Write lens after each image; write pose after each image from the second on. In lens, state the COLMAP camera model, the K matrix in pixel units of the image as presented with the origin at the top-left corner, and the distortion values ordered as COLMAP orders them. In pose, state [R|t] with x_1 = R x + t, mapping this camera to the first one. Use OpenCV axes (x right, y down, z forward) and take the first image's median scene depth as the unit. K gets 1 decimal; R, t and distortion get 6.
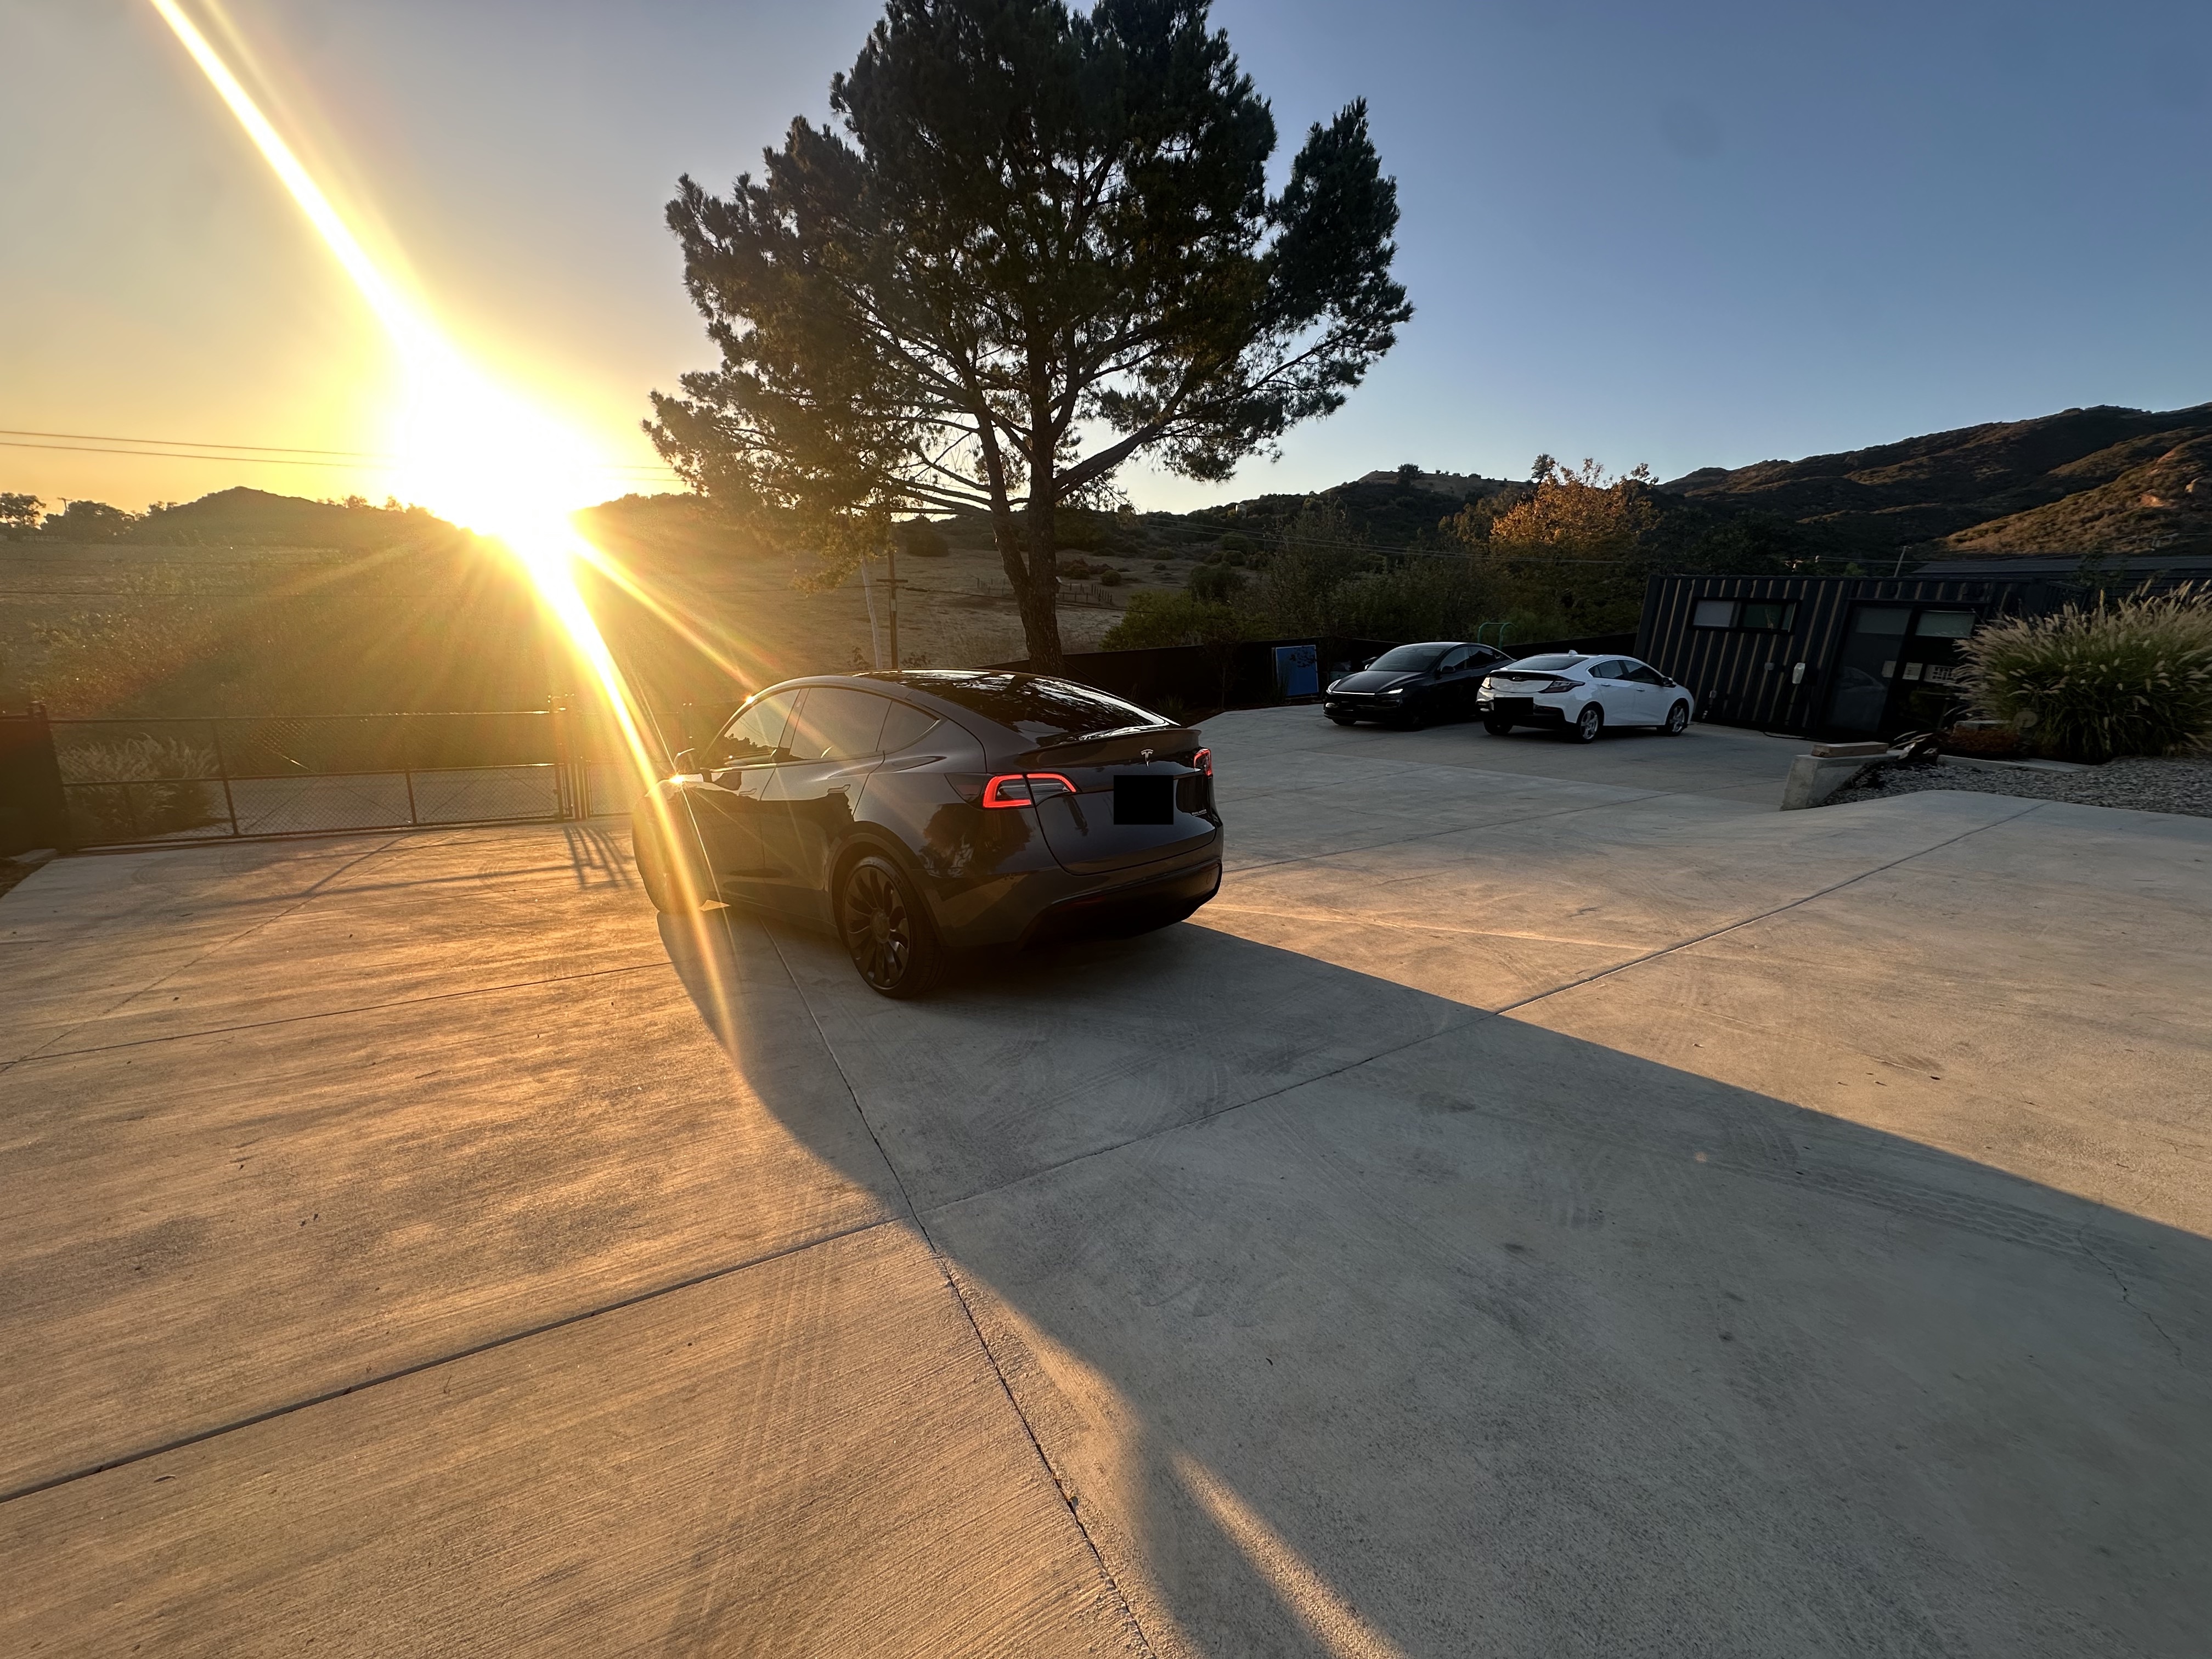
lens RADIAL K [[882.9, 0, 1105.1], [0, 882.9, 825.6], [0, 0, 1]] dist [-0.002559, -0.000267]
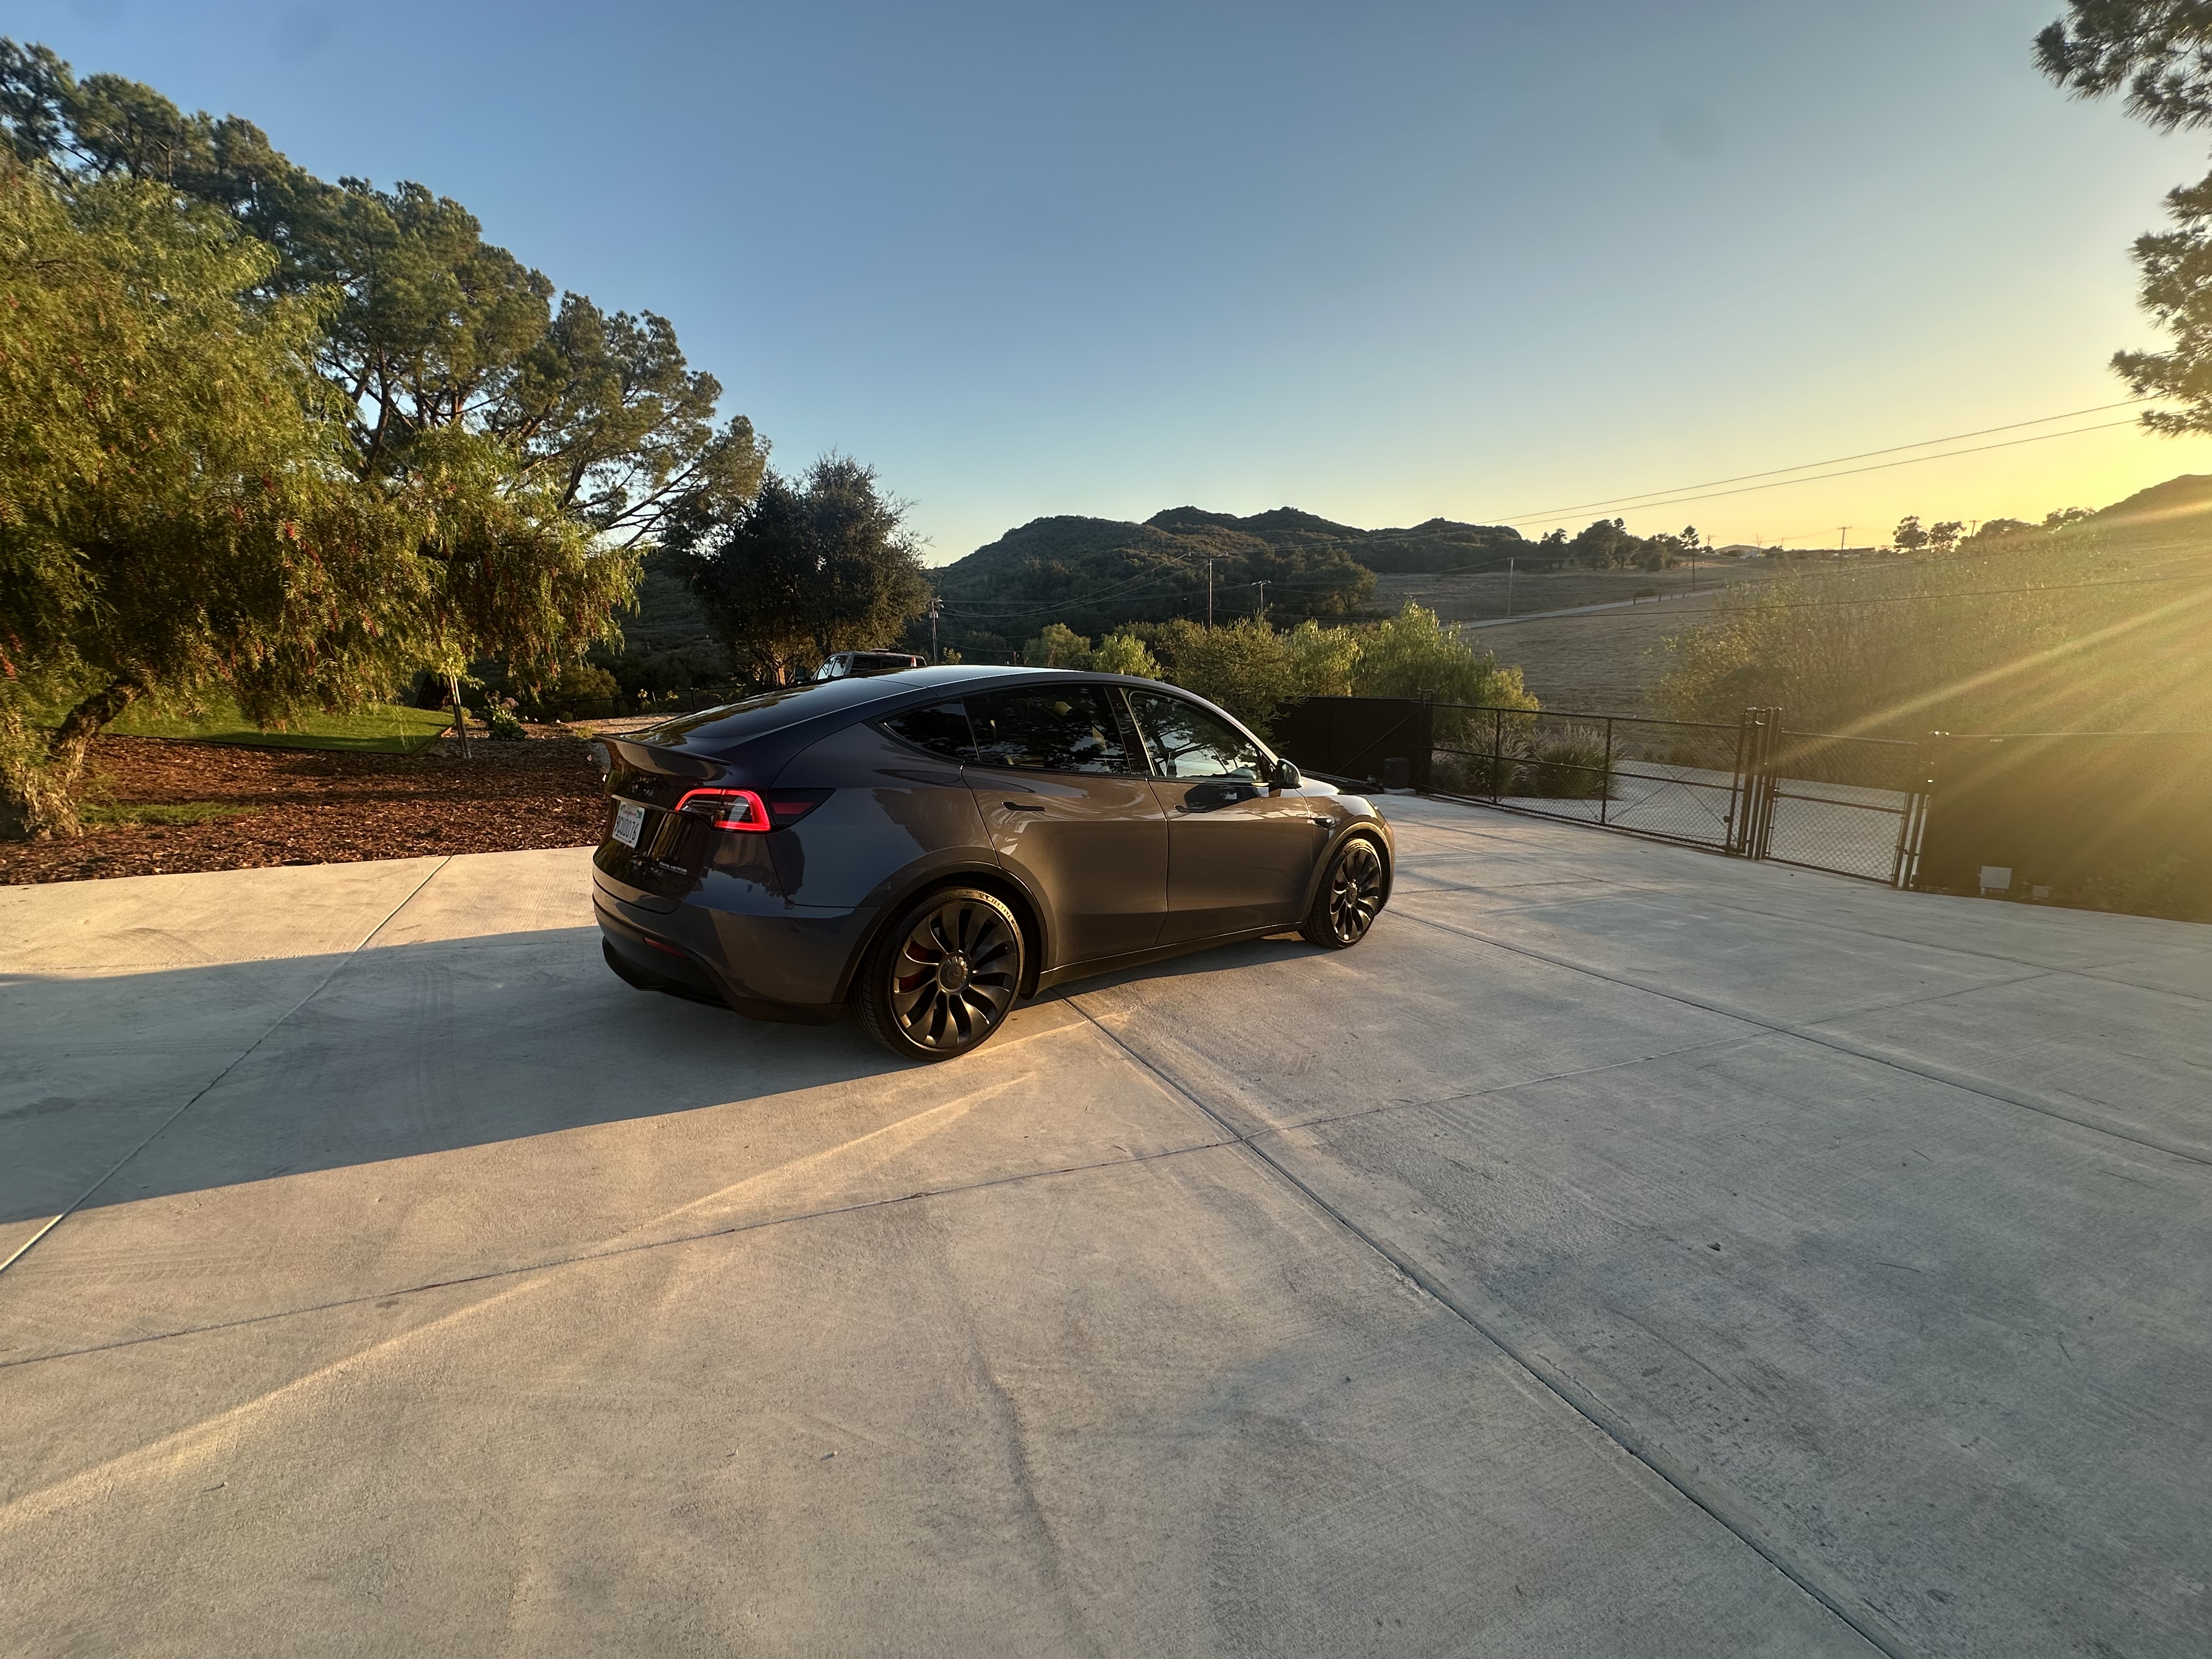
lens RADIAL K [[883.3, 0, 1102.2], [0, 883.3, 827.5], [0, 0, 1]] dist [-0.002930, 0.000148]
pose [[-0.055434, 0.185220, -0.981132, 0.209178], [-0.193515, 0.962018, 0.192545, -0.067093], [0.979530, 0.200537, -0.017485, 0.363891]]
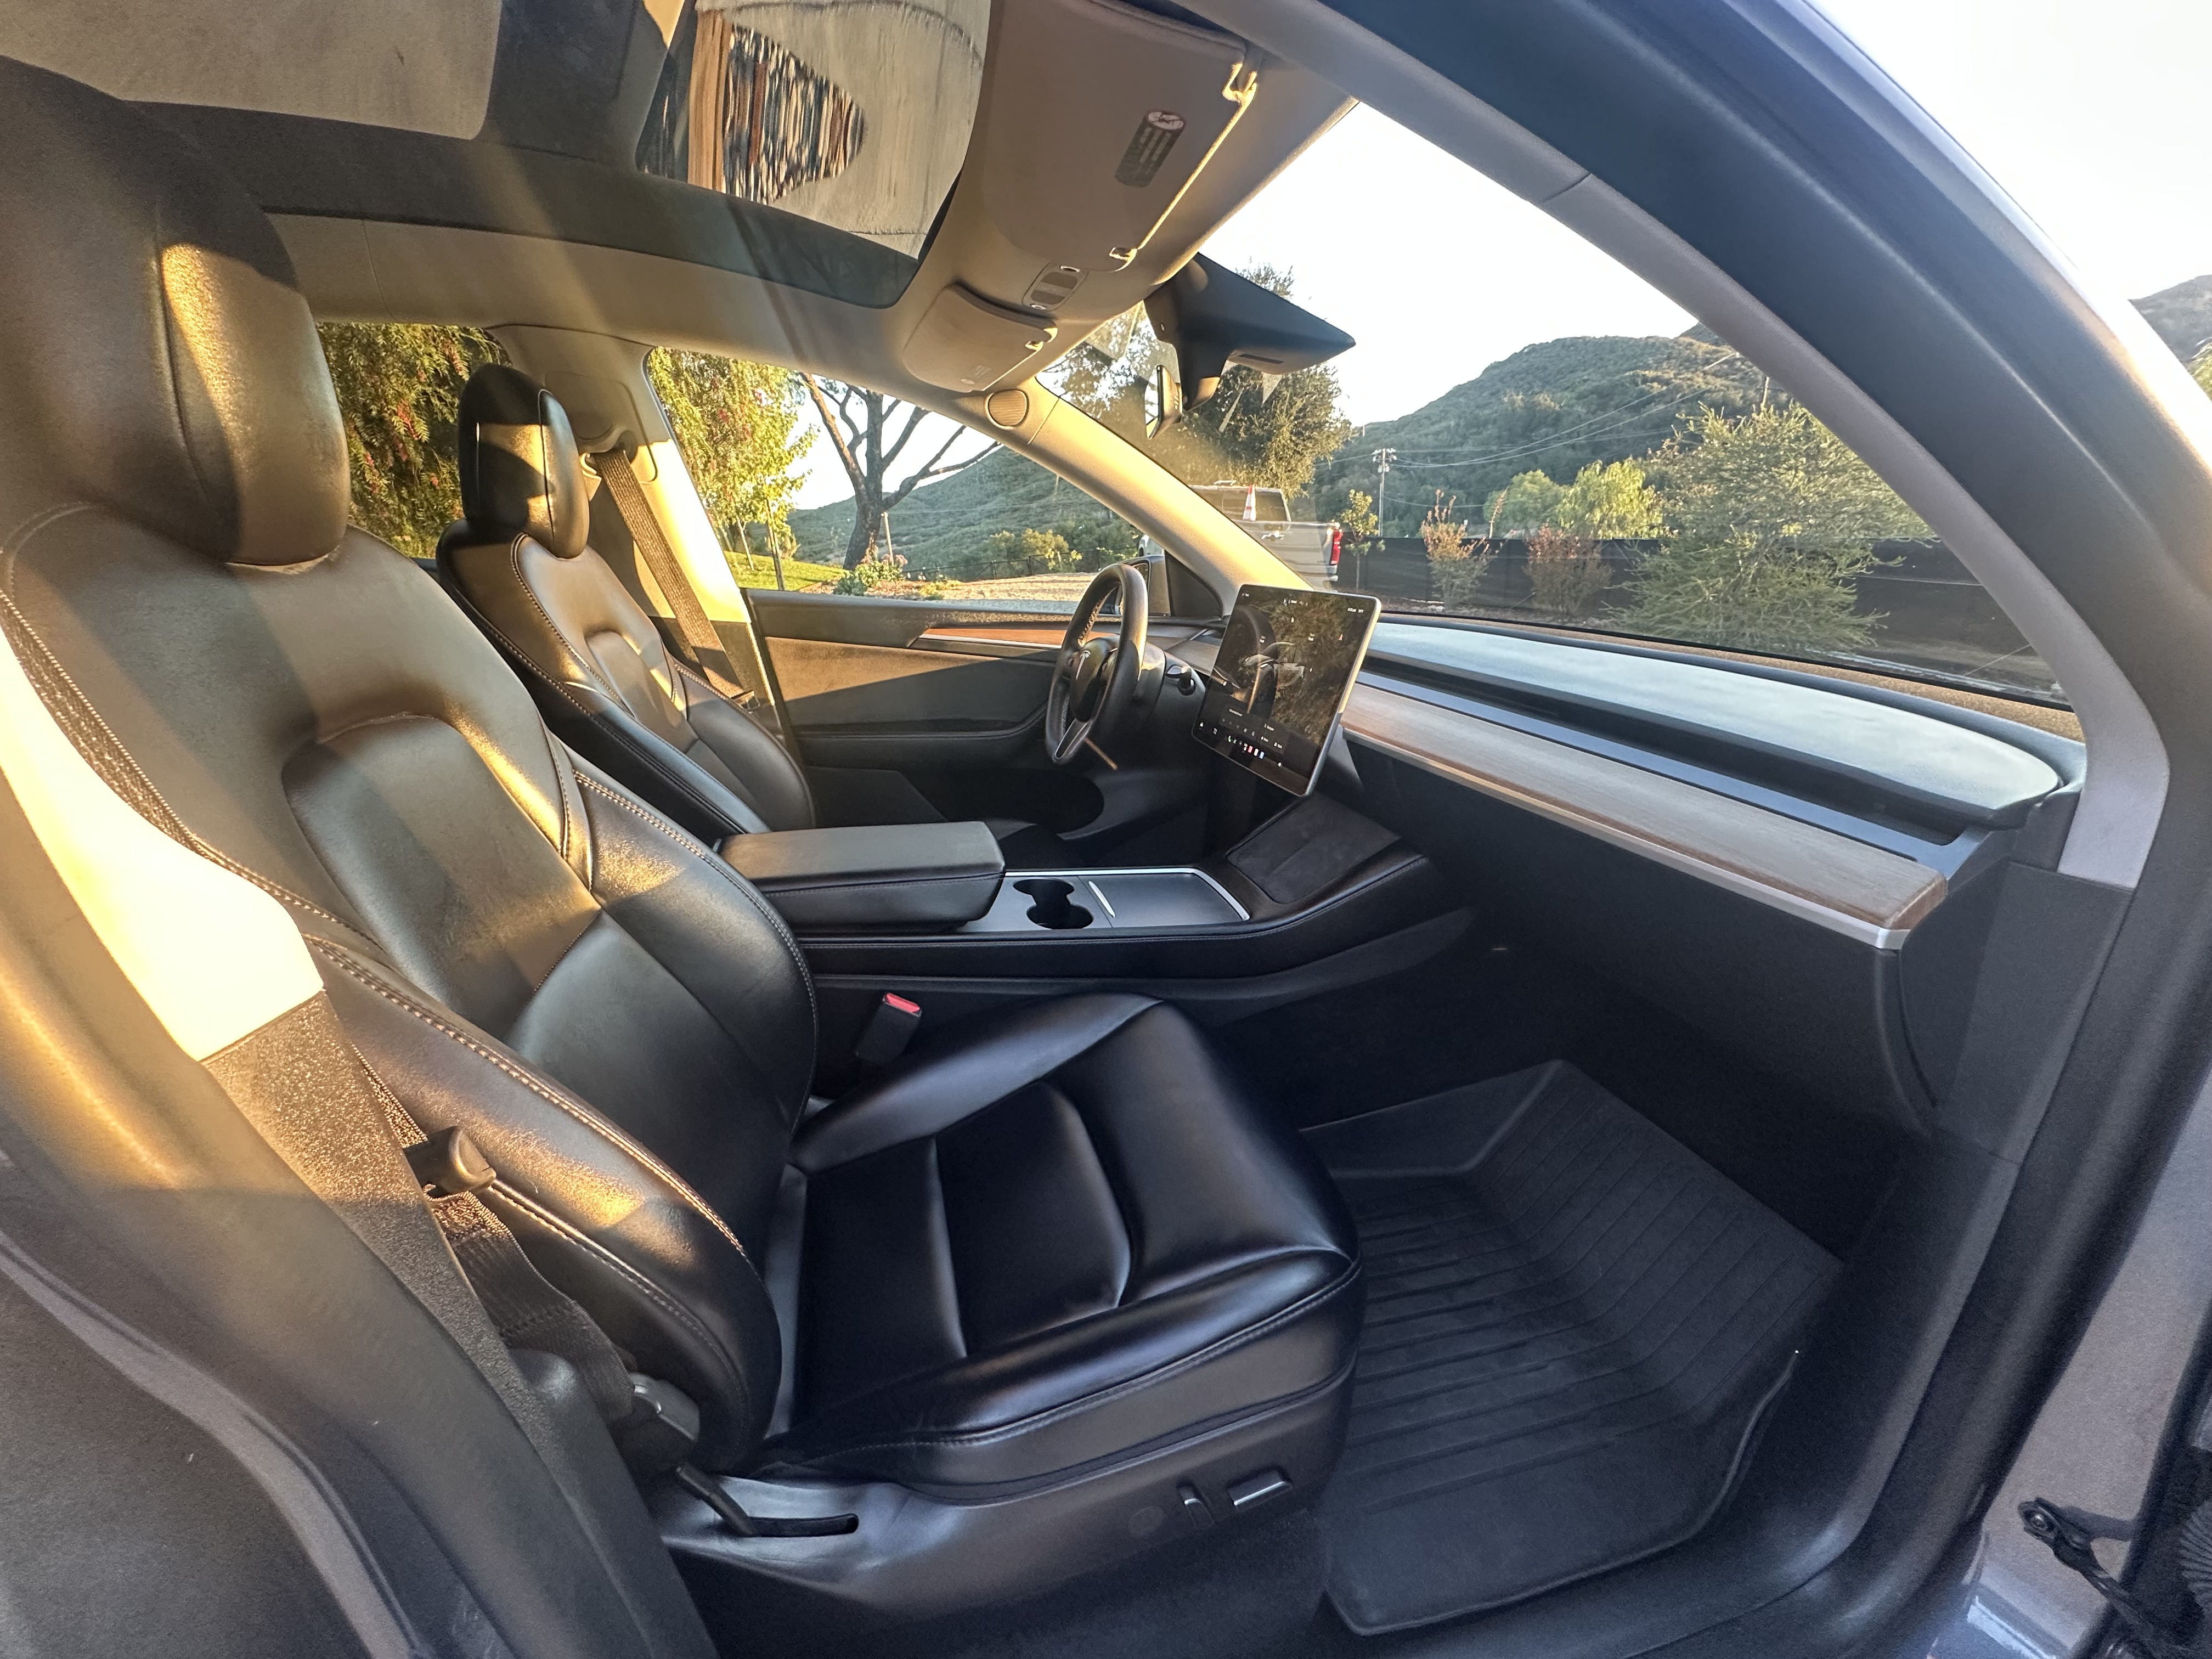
lens RADIAL K [[883.5, 0, 1110.9], [0, 883.5, 812.7], [0, 0, 1]] dist [0.013893, 0.000122]
pose [[-0.506243, 0.271709, -0.818469, -0.042258], [-0.147179, 0.907926, 0.392440, -0.044745], [0.849739, 0.319132, -0.419641, 0.390606]]
